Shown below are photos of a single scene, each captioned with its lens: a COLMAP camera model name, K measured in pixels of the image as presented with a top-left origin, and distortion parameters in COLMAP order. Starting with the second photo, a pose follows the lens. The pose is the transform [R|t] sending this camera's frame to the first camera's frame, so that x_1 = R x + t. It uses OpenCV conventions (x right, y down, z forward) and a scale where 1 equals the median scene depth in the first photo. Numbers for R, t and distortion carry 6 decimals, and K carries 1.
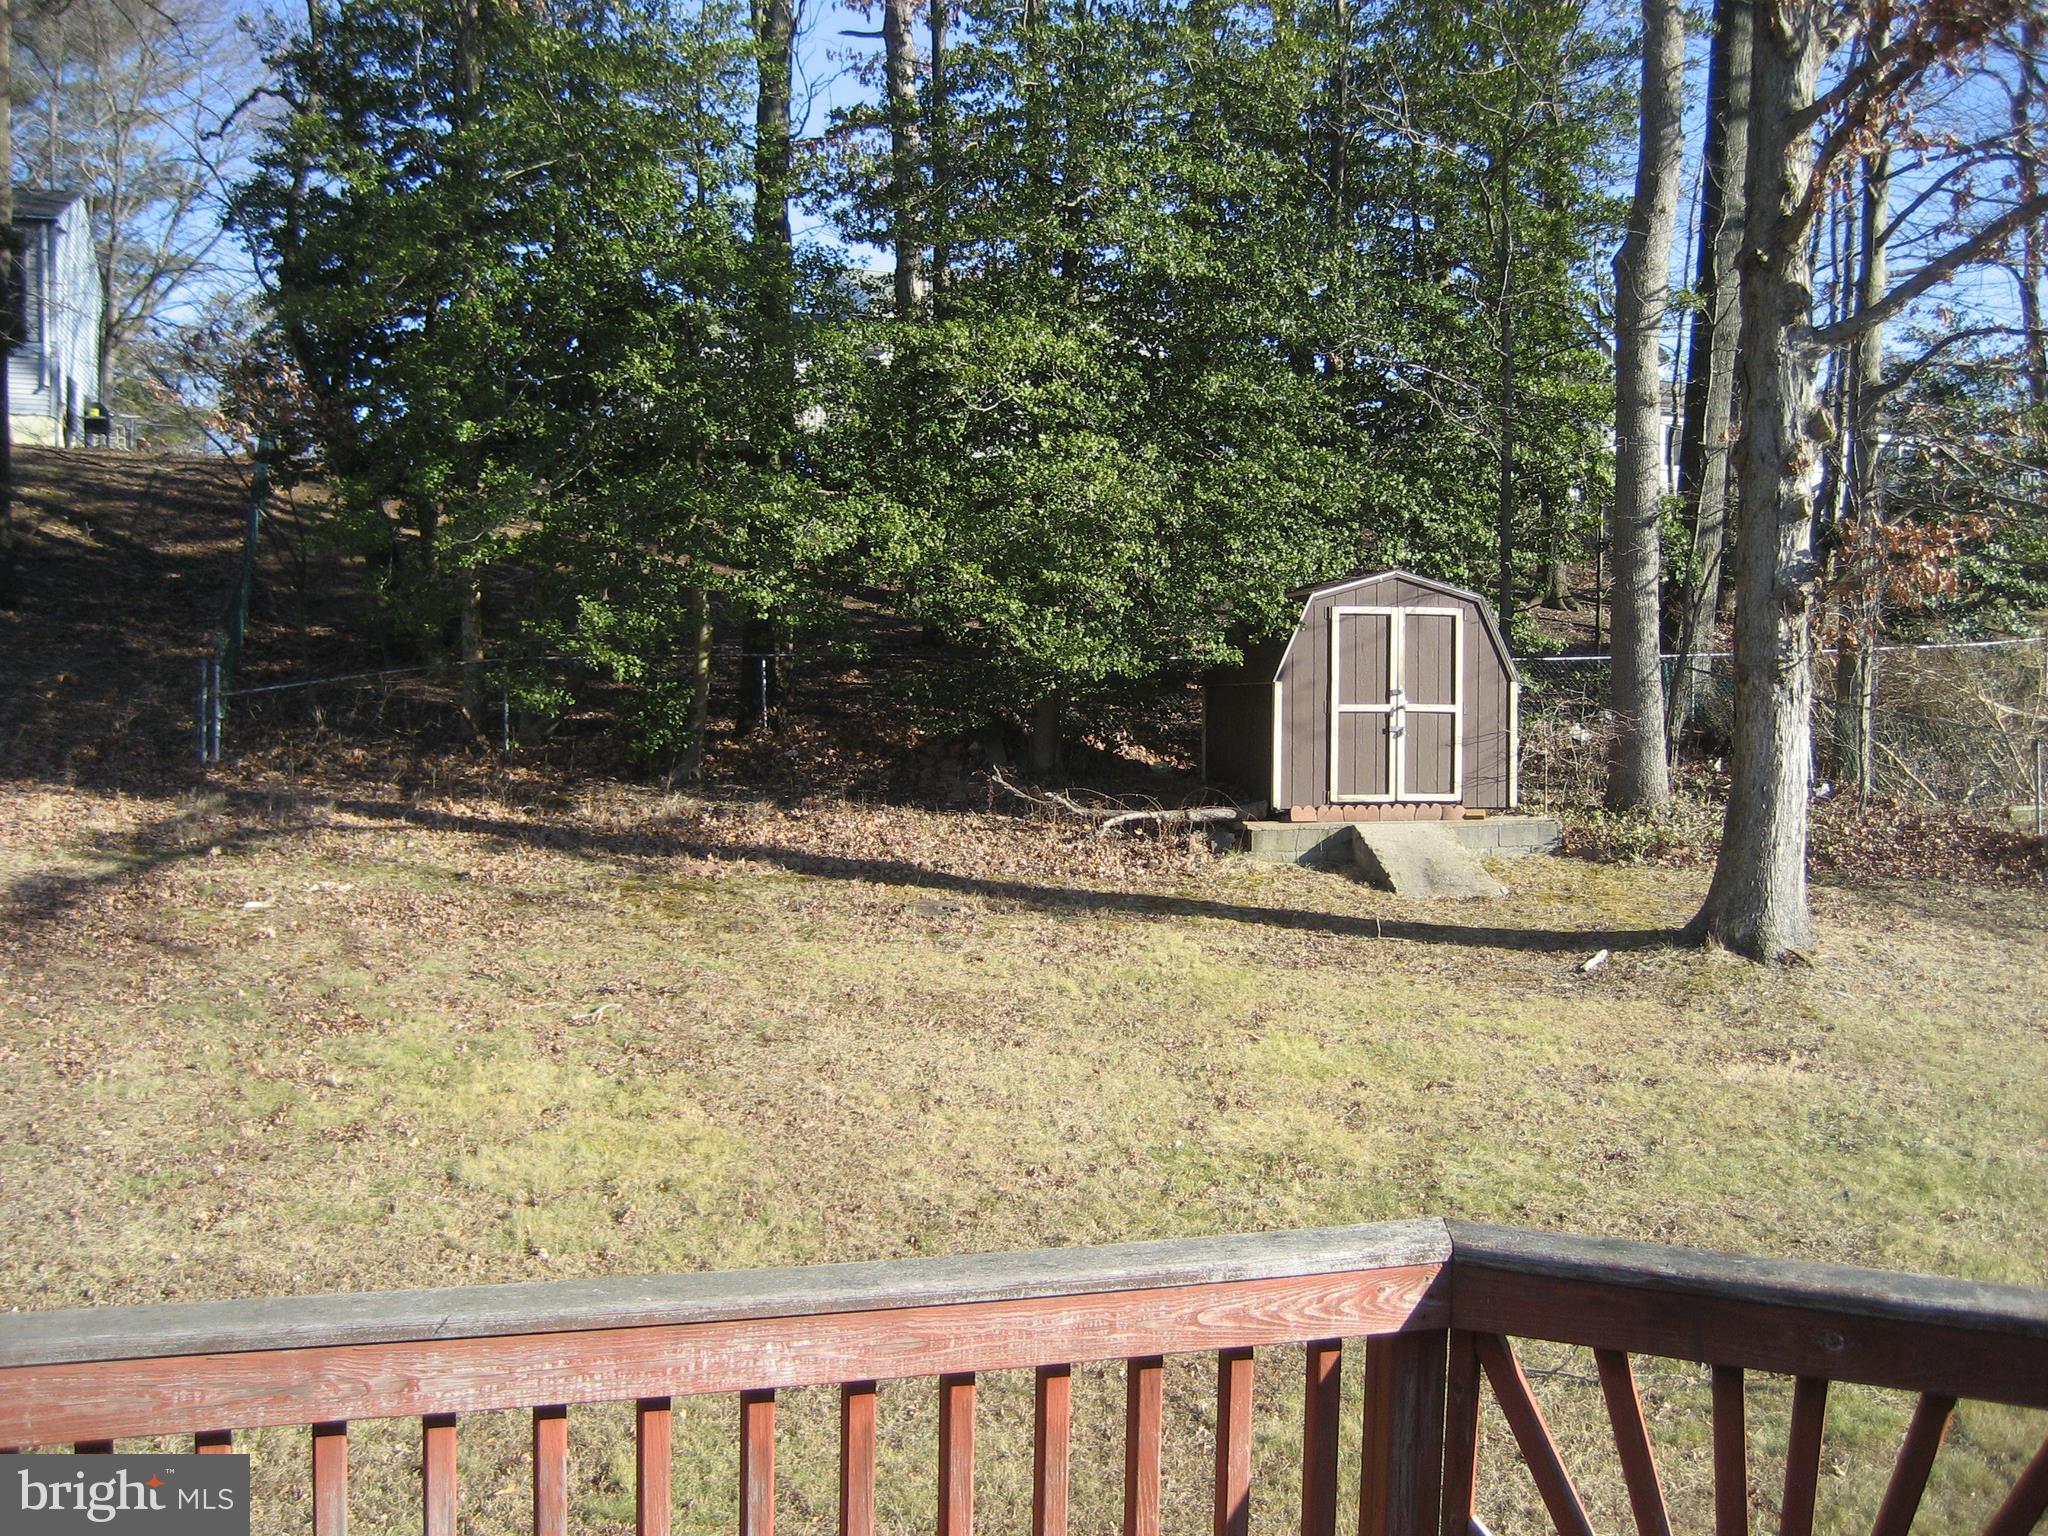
lens RADIAL K [[2135.1, 0, 1038.7], [0, 2135.1, 766.1], [0, 0, 1]] dist [-0.155869, 0.213275]
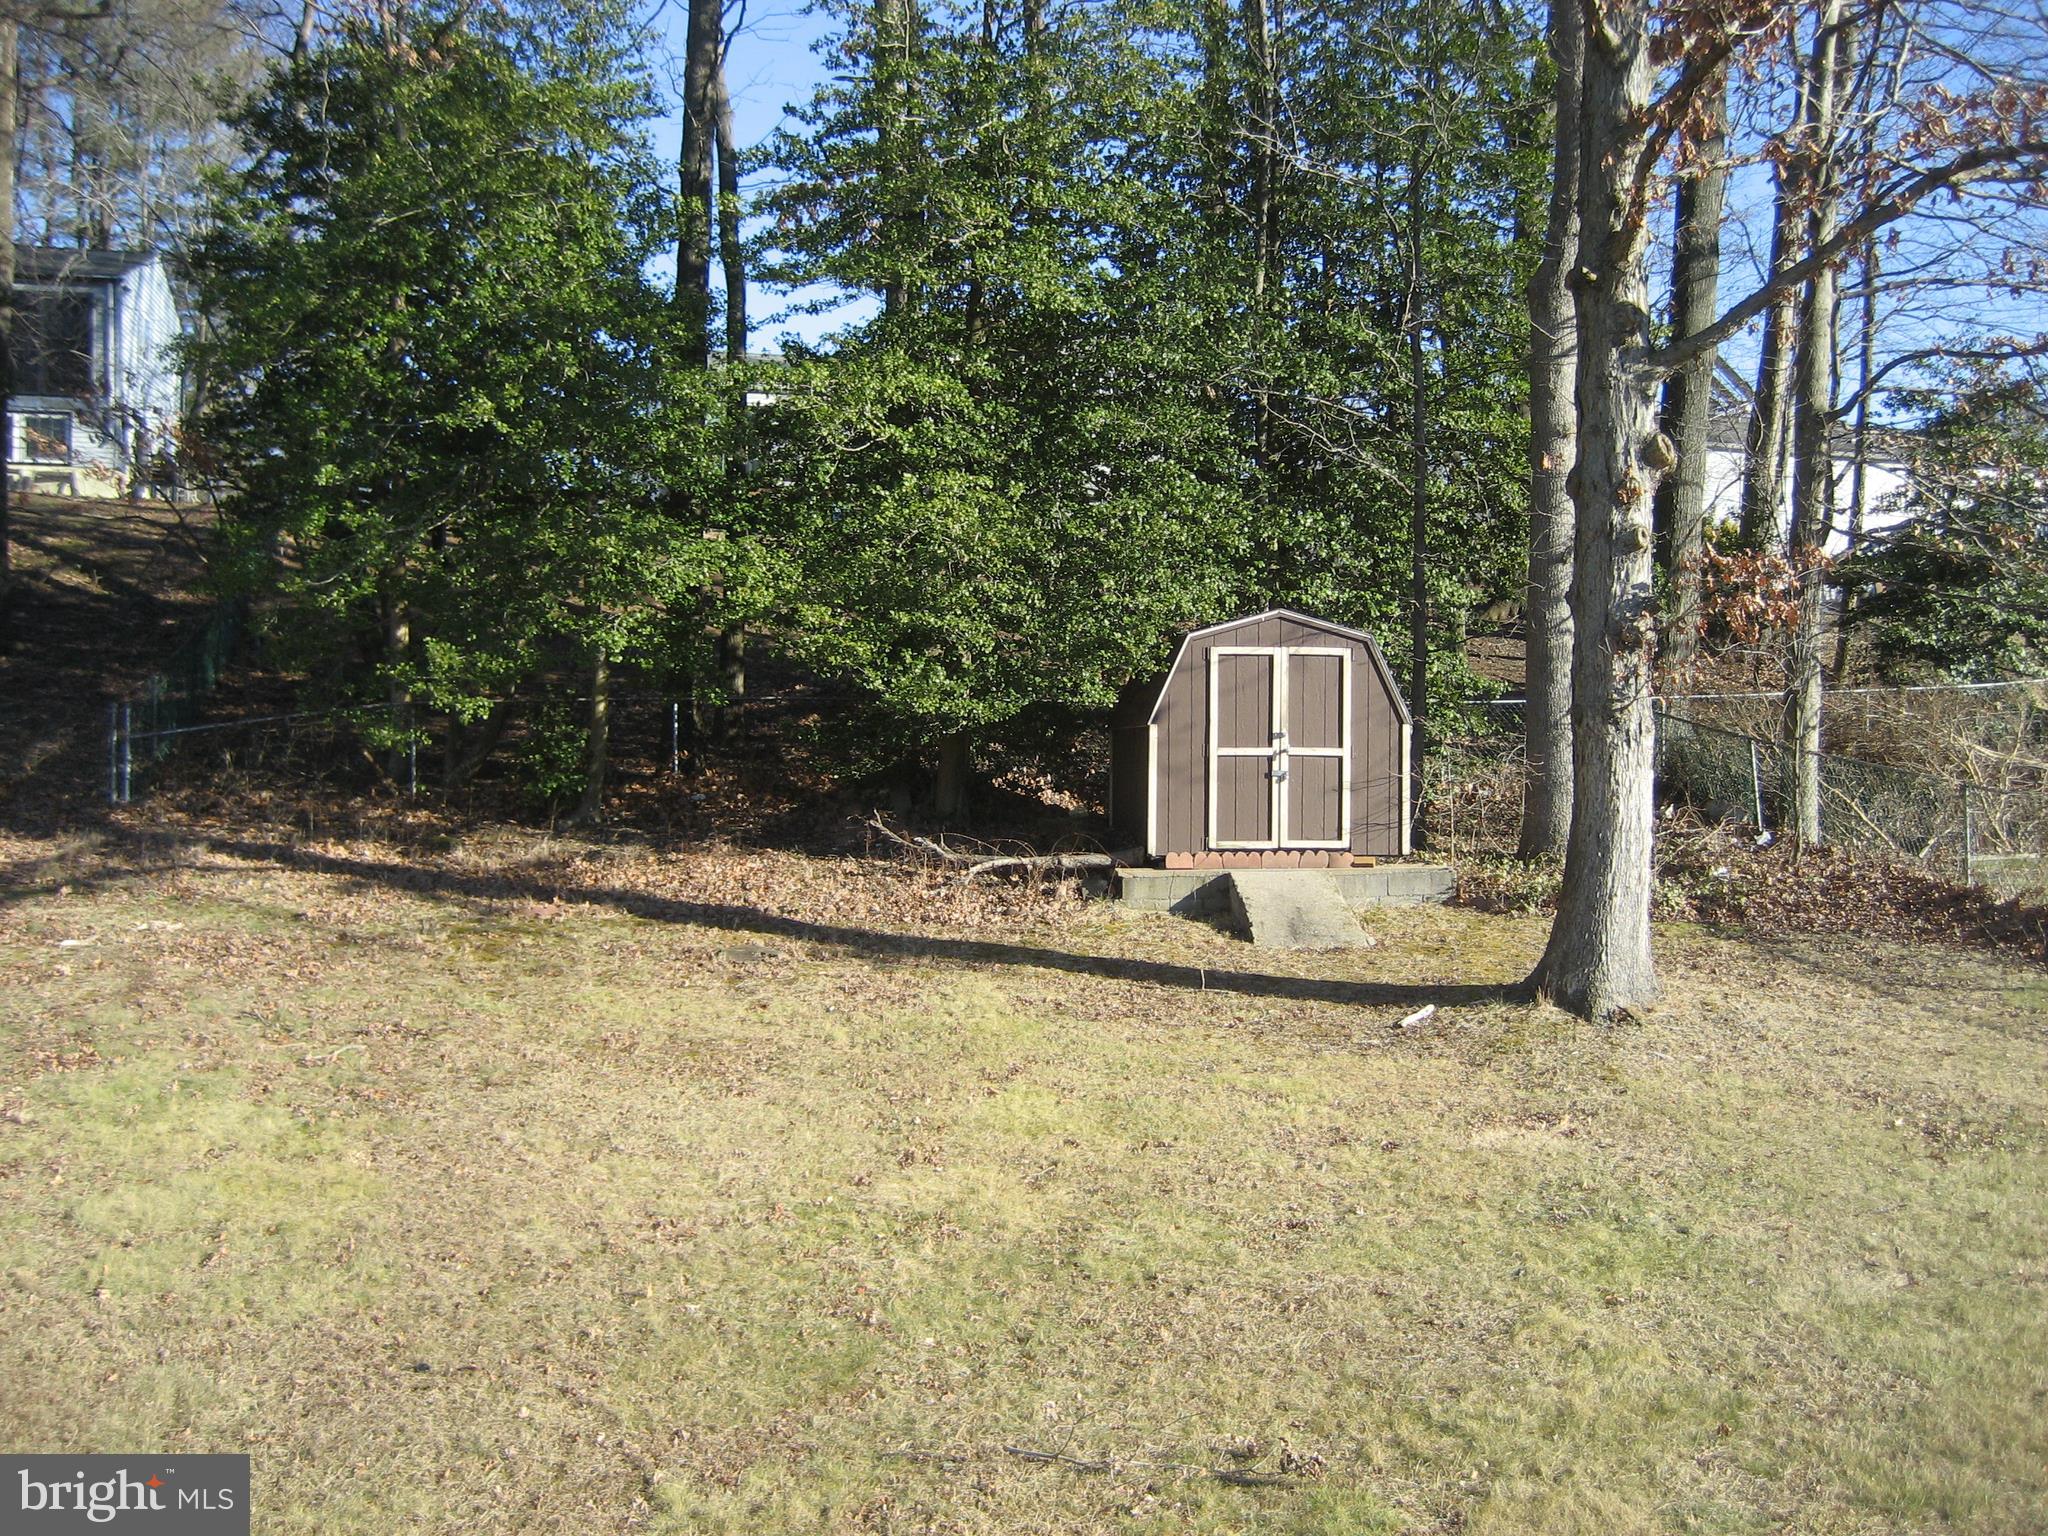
lens RADIAL K [[2135.1, 0, 1038.7], [0, 2135.1, 766.1], [0, 0, 1]] dist [-0.155869, 0.213275]
pose [[0.996442, 0.001357, -0.084270, 0.142833], [-0.003218, 0.999754, -0.021953, 0.000900], [0.084219, 0.022146, 0.996201, 0.026232]]
